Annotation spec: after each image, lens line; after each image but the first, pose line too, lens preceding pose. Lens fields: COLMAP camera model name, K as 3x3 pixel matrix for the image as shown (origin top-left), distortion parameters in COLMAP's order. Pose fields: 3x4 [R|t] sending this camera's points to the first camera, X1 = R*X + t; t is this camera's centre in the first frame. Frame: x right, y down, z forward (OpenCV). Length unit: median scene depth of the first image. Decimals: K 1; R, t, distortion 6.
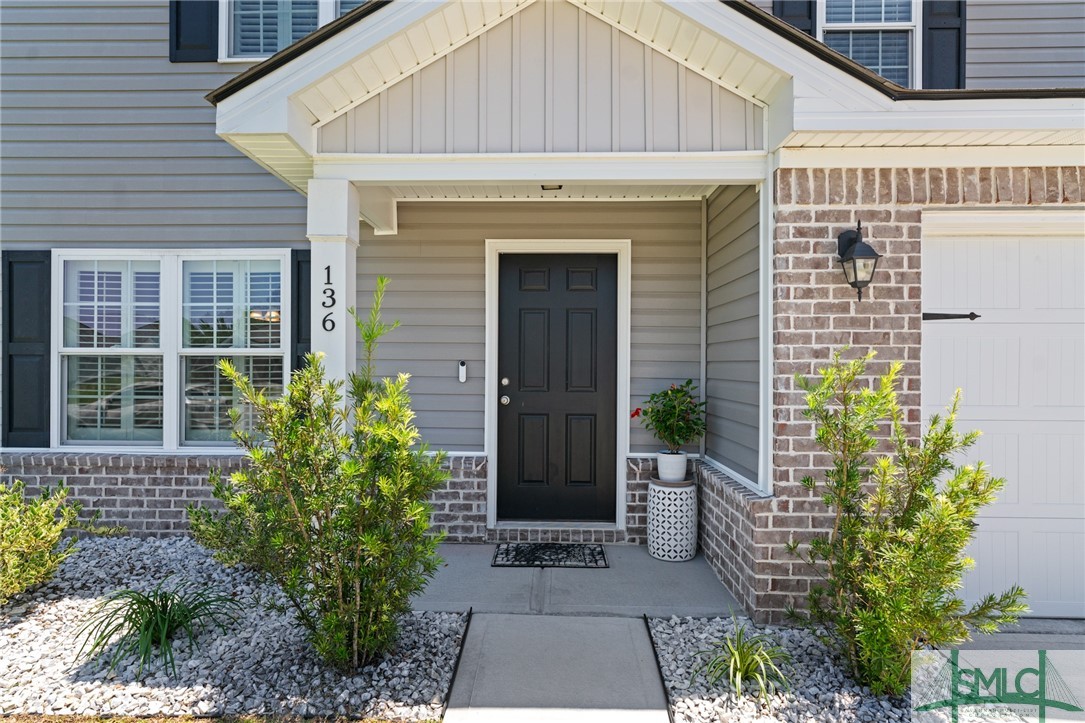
lens RADIAL K [[593.3, 0, 536.1], [0, 593.3, 349.2], [0, 0, 1]] dist [-0.001251, 0.001246]
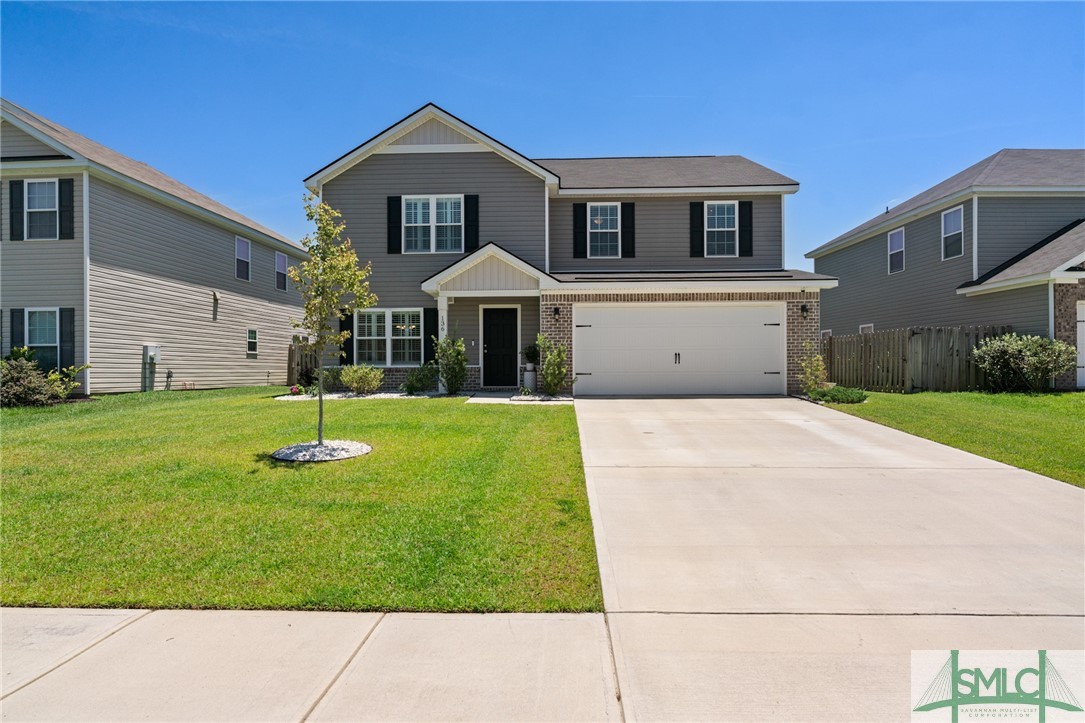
lens RADIAL K [[593.3, 0, 536.1], [0, 593.3, 349.2], [0, 0, 1]] dist [-0.001251, 0.001246]
pose [[0.999823, -0.008798, -0.016616, 0.333765], [0.008642, 0.999918, -0.009421, 0.123557], [0.016698, 0.009276, 0.999818, -2.718034]]
